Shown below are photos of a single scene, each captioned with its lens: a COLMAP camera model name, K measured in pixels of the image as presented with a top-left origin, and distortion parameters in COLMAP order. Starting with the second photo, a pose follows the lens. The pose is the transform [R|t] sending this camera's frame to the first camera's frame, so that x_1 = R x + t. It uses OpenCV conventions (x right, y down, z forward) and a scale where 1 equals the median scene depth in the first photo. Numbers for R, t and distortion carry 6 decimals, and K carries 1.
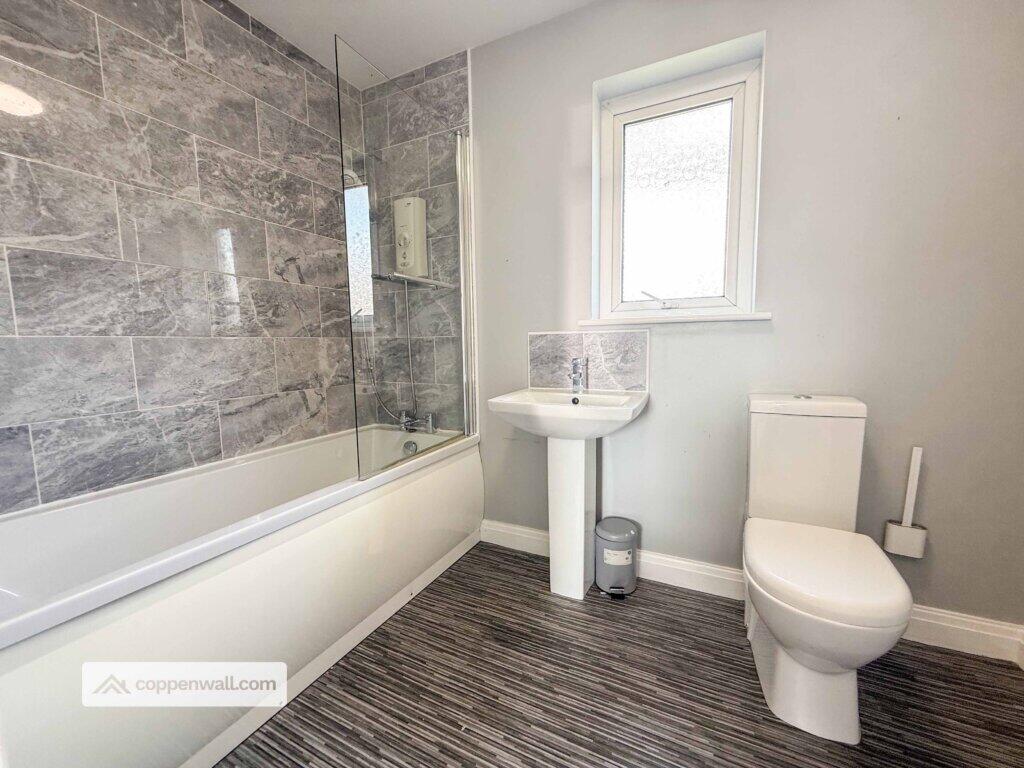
lens RADIAL K [[407.4, 0, 507.7], [0, 407.4, 384.3], [0, 0, 1]] dist [-0.001730, 0.000167]
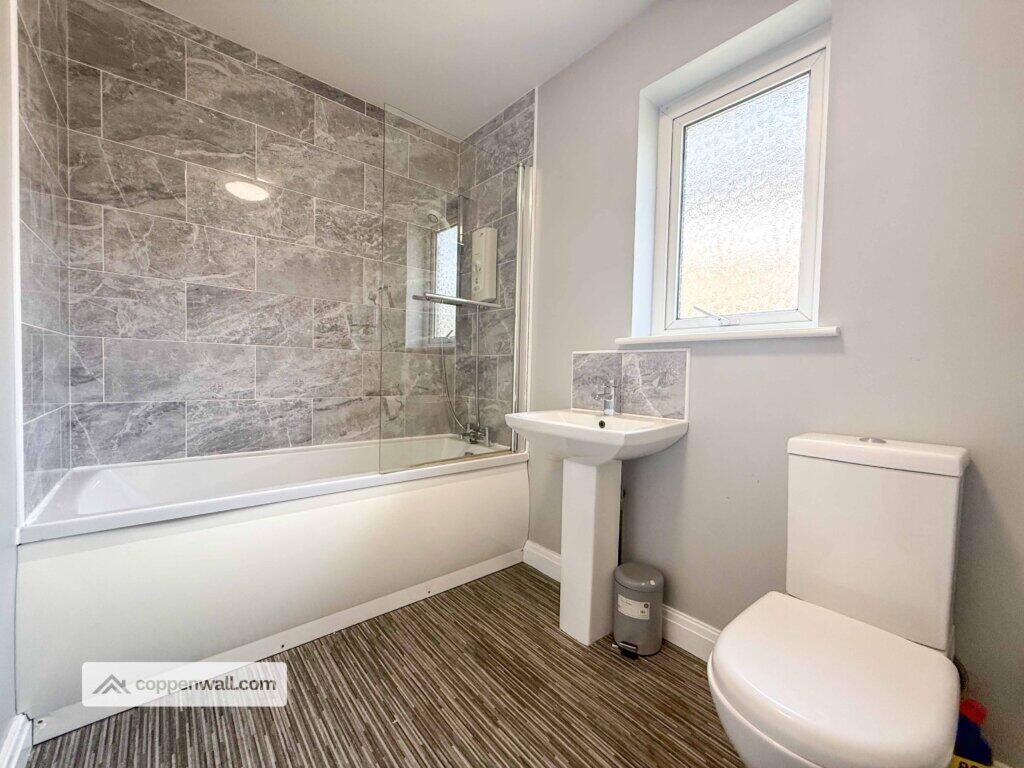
lens RADIAL K [[407.4, 0, 506.8], [0, 407.4, 384.1], [0, 0, 1]] dist [-0.001730, 0.000167]
pose [[0.919638, 0.051300, -0.389402, 0.343304], [-0.078699, 0.995395, -0.054726, 0.019167], [0.384801, 0.080974, 0.919441, 0.061585]]
